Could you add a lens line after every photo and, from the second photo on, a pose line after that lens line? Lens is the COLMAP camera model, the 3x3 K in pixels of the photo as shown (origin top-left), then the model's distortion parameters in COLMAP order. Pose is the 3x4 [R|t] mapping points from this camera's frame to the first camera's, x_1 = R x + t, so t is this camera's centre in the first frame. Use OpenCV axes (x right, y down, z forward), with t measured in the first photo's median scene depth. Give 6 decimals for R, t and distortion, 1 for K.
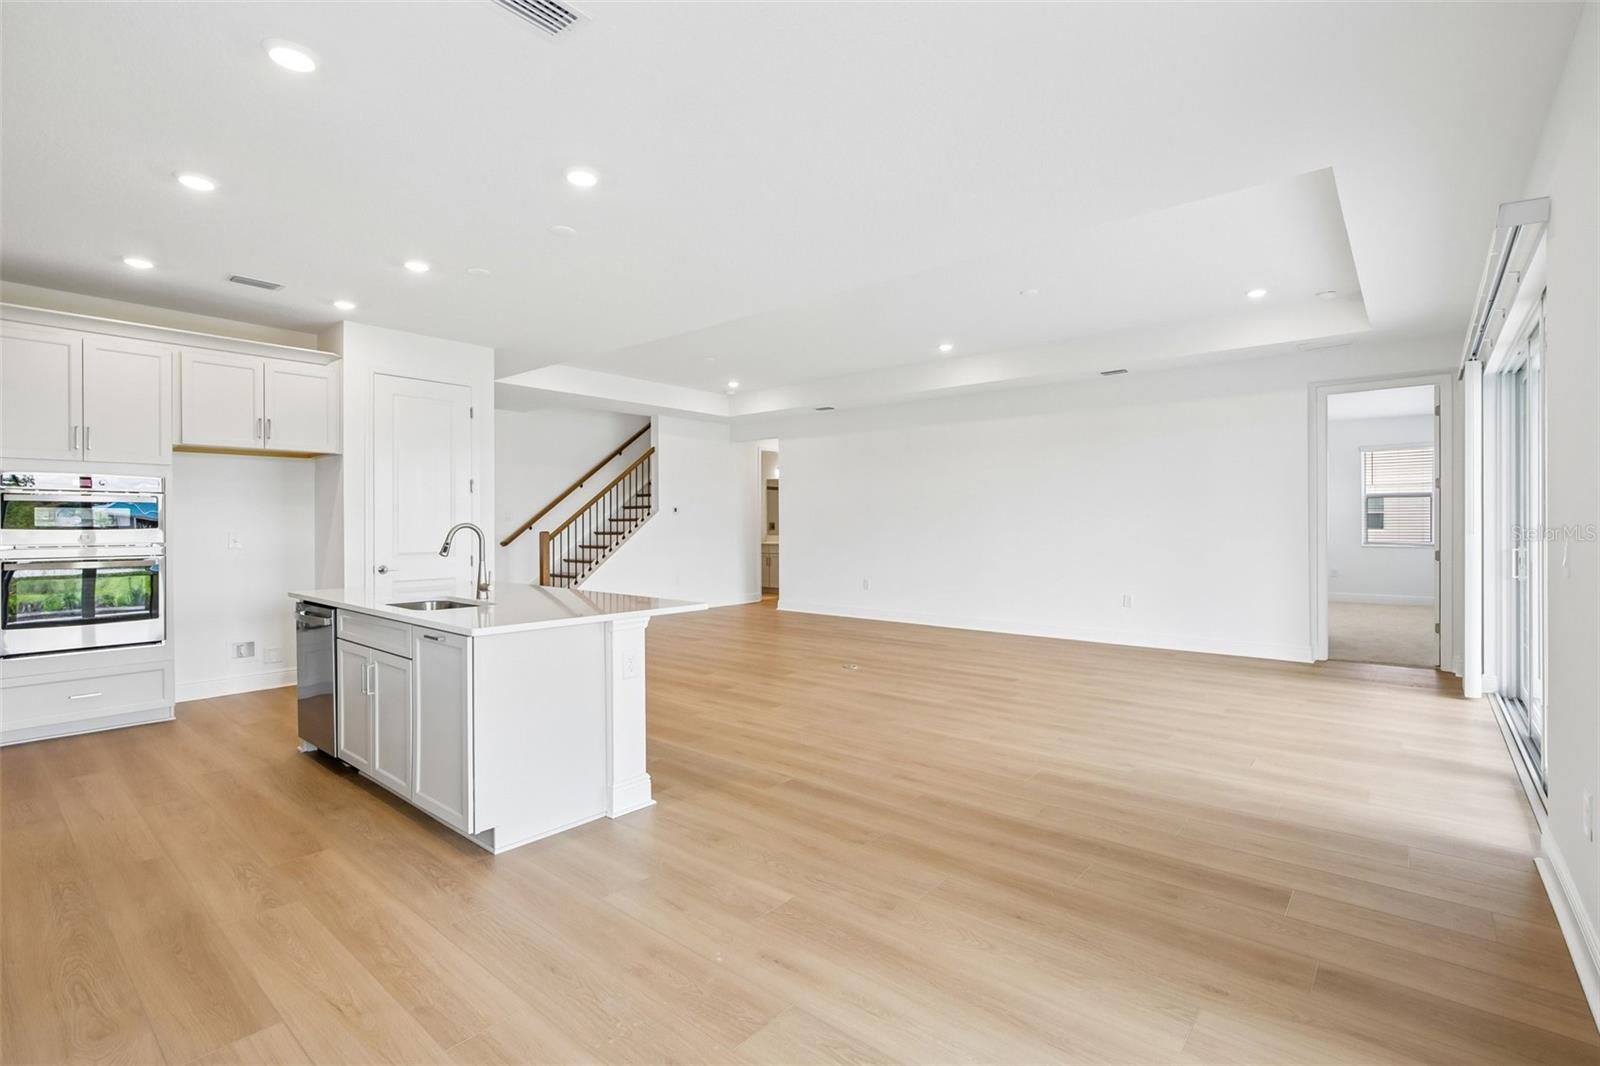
lens RADIAL K [[733.4, 0, 806.8], [0, 733.4, 526.2], [0, 0, 1]] dist [-0.012617, 0.006137]
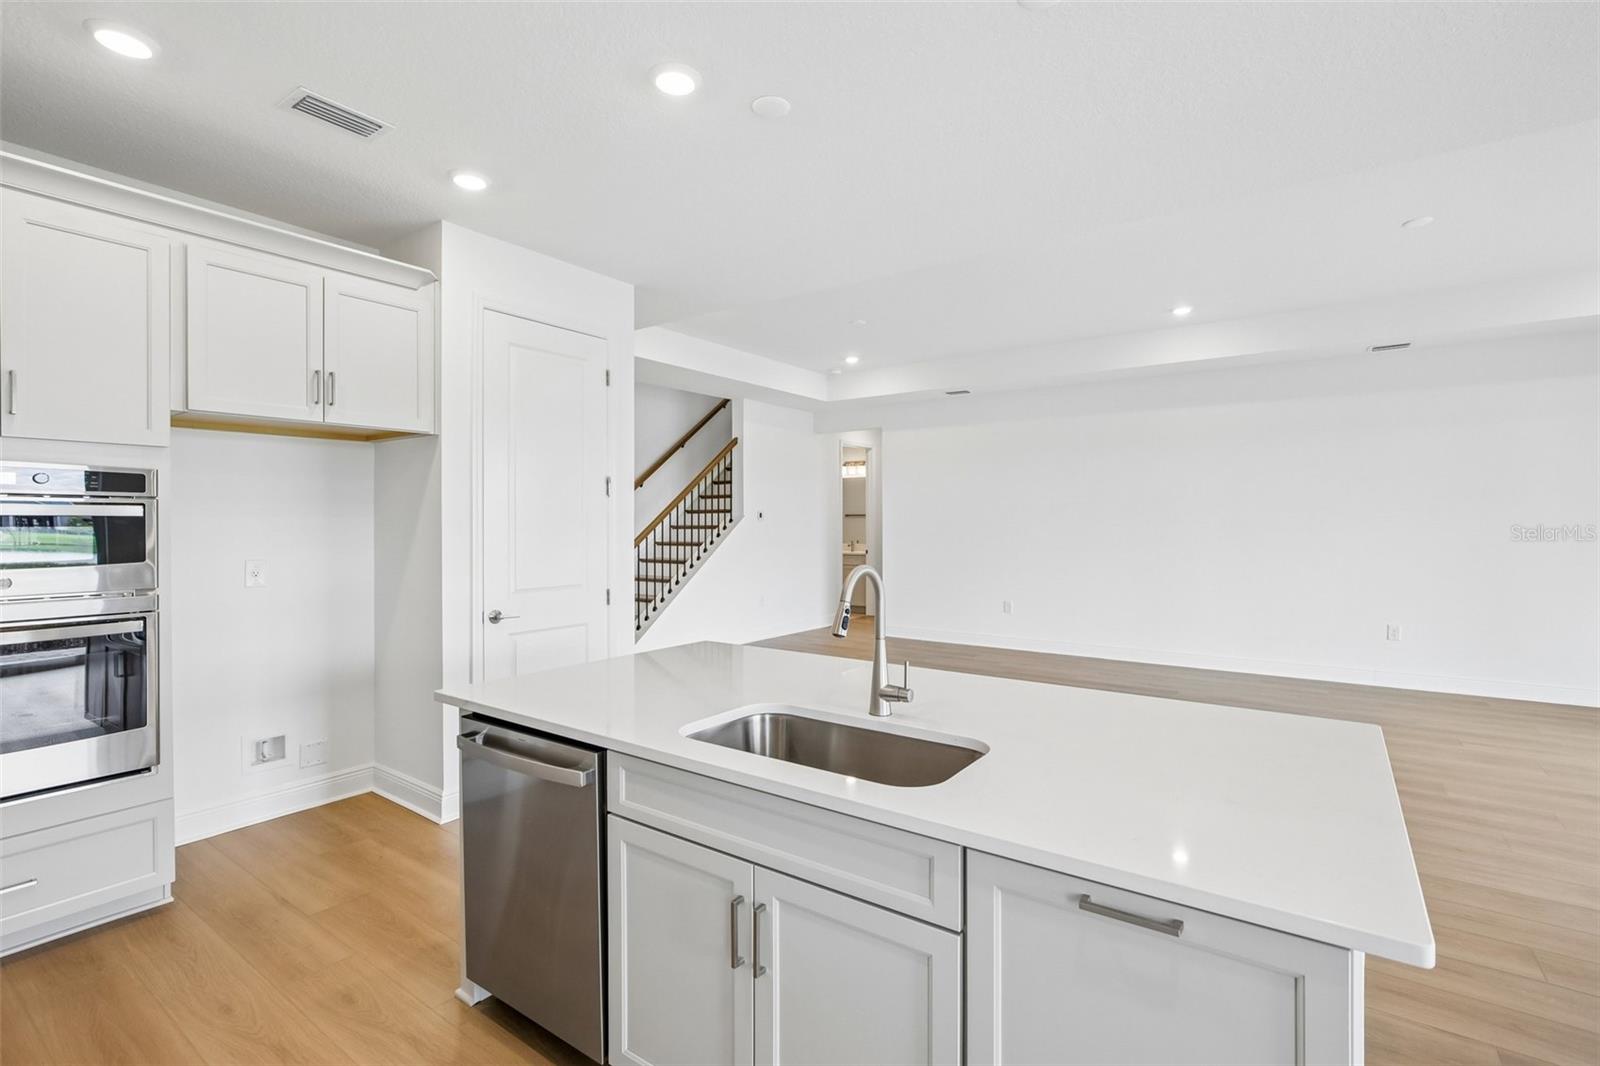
lens RADIAL K [[733.4, 0, 803.7], [0, 733.4, 524.8], [0, 0, 1]] dist [-0.012617, 0.006137]
pose [[0.996788, 0.000077, 0.080083, -0.345562], [-0.000093, 1.000000, 0.000189, -0.020182], [-0.080083, -0.000196, 0.996788, 0.324959]]
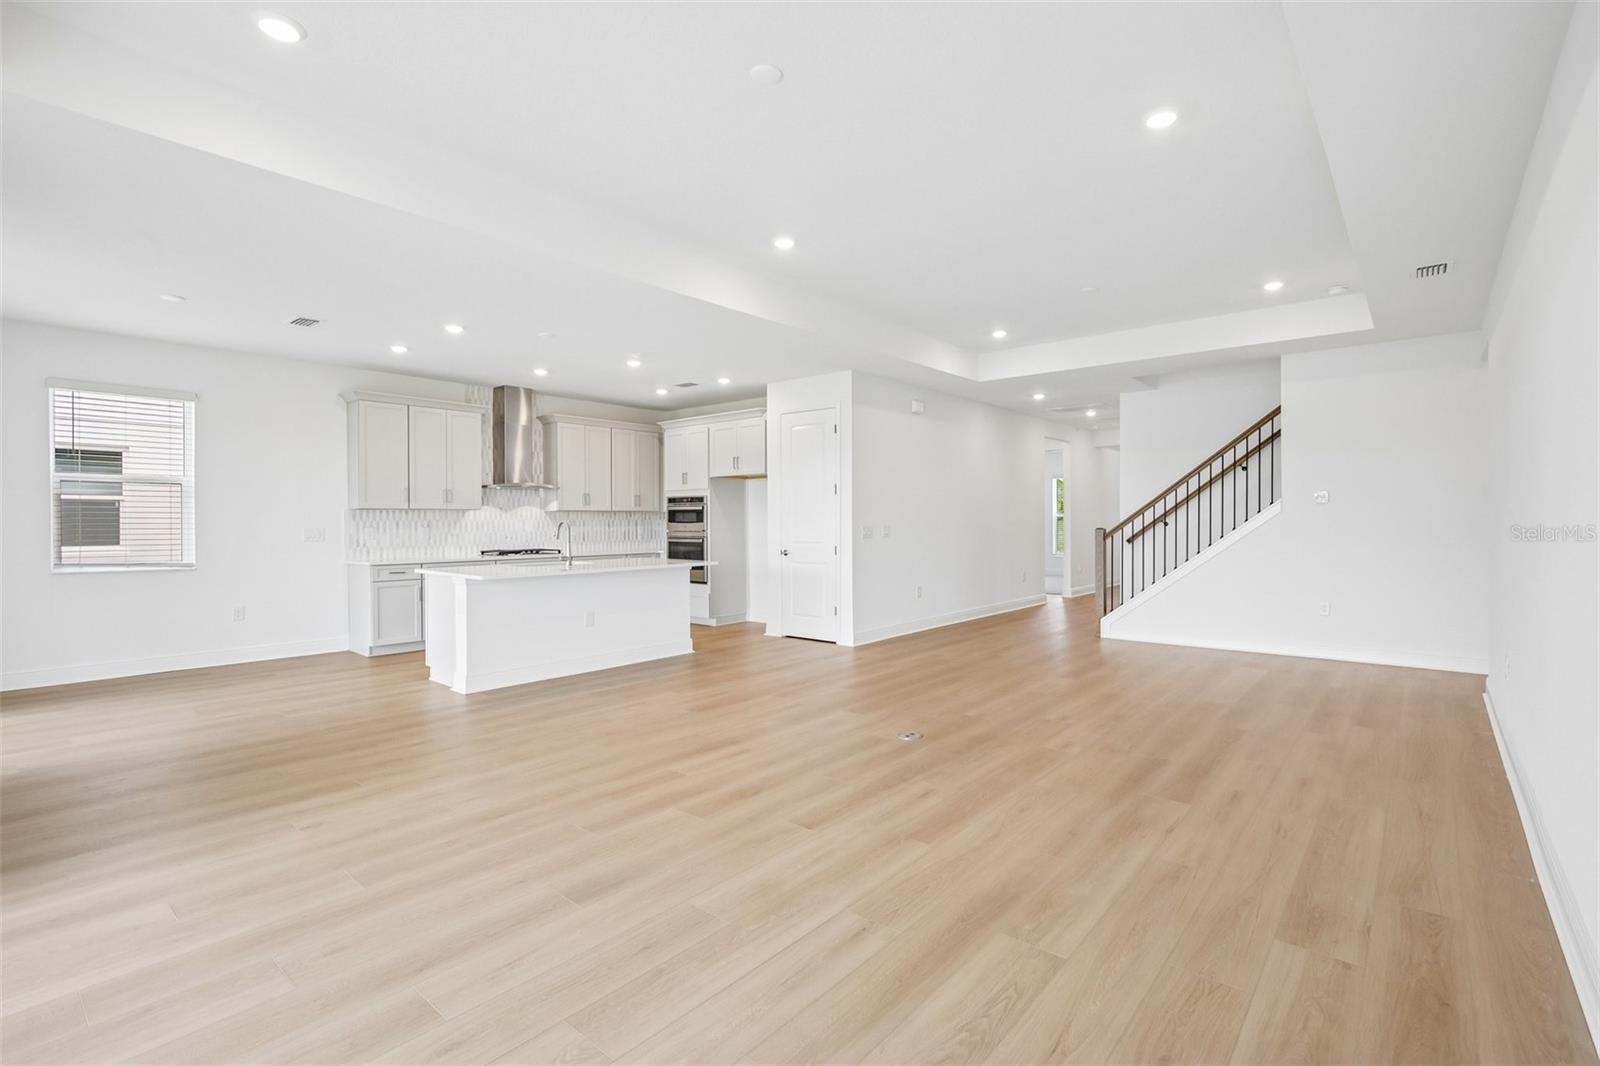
lens RADIAL K [[733.4, 0, 812.5], [0, 733.4, 532.0], [0, 0, 1]] dist [-0.012617, 0.006137]
pose [[0.001829, 0.019774, -0.999803, 0.792555], [0.001169, 0.999804, 0.019777, -0.008065], [0.999998, -0.001205, 0.001806, 0.994920]]
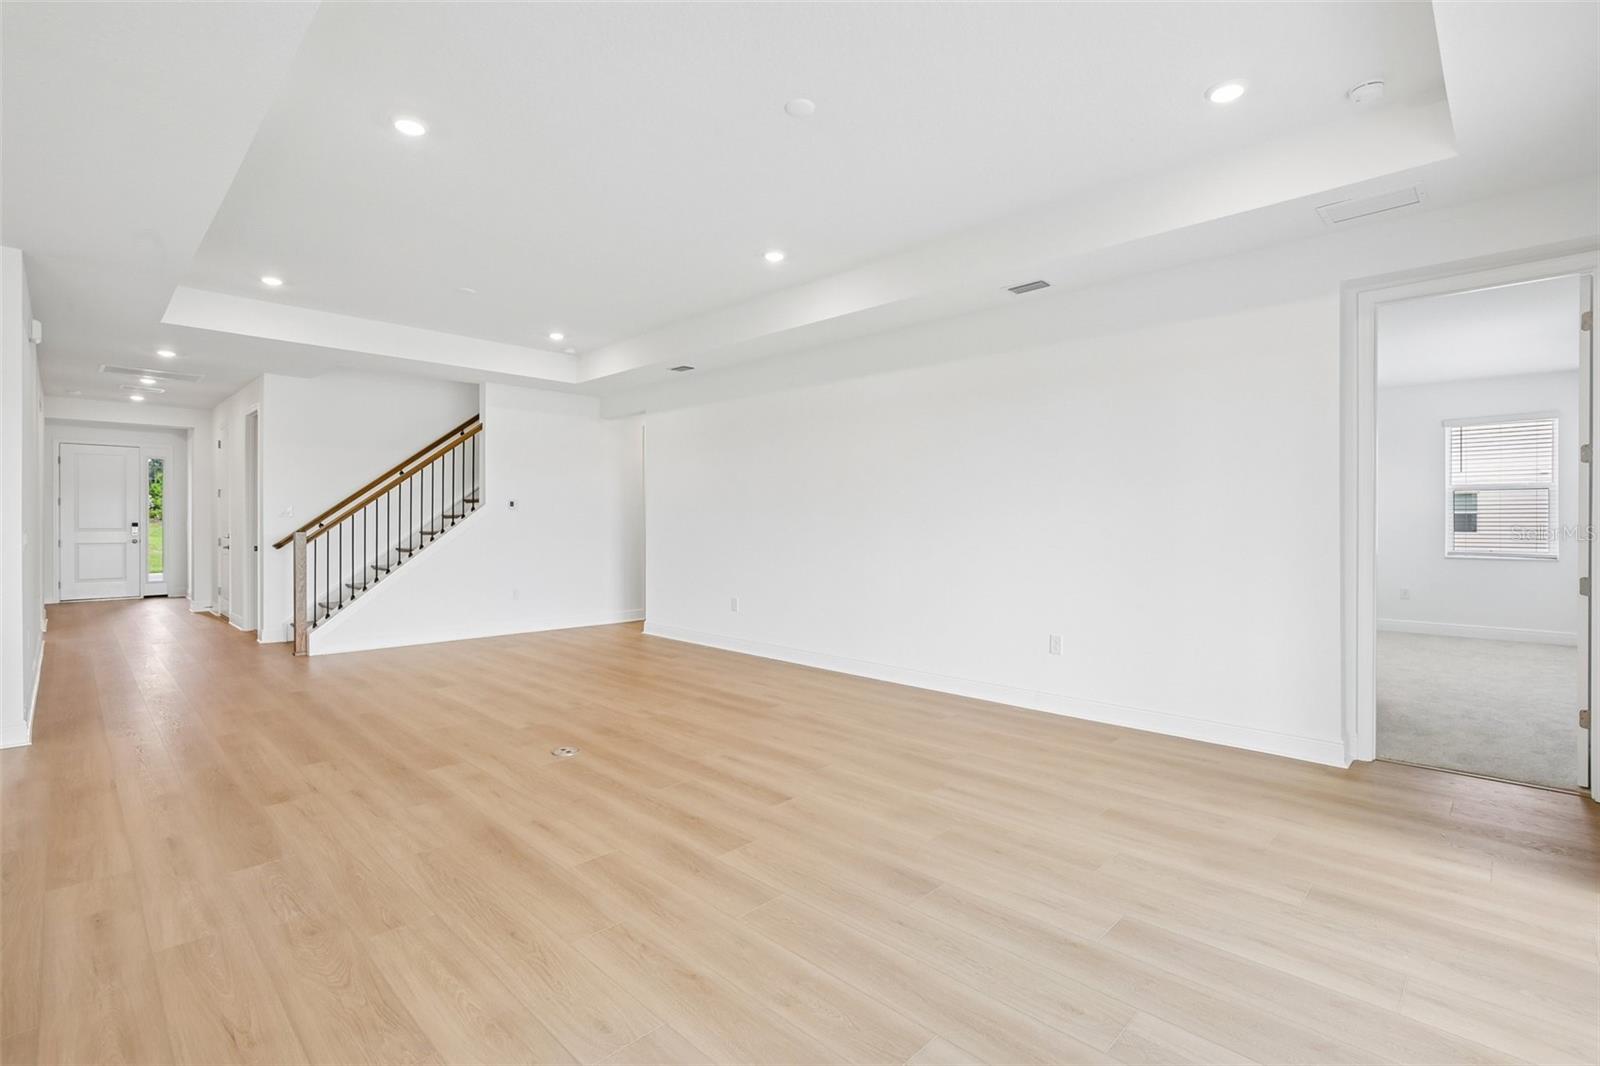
lens RADIAL K [[733.4, 0, 808.3], [0, 733.4, 524.7], [0, 0, 1]] dist [-0.012617, 0.006137]
pose [[0.997368, 0.005151, -0.072324, 0.339039], [-0.005217, 0.999986, -0.000722, -0.001607], [0.072319, 0.001098, 0.997381, 0.431324]]
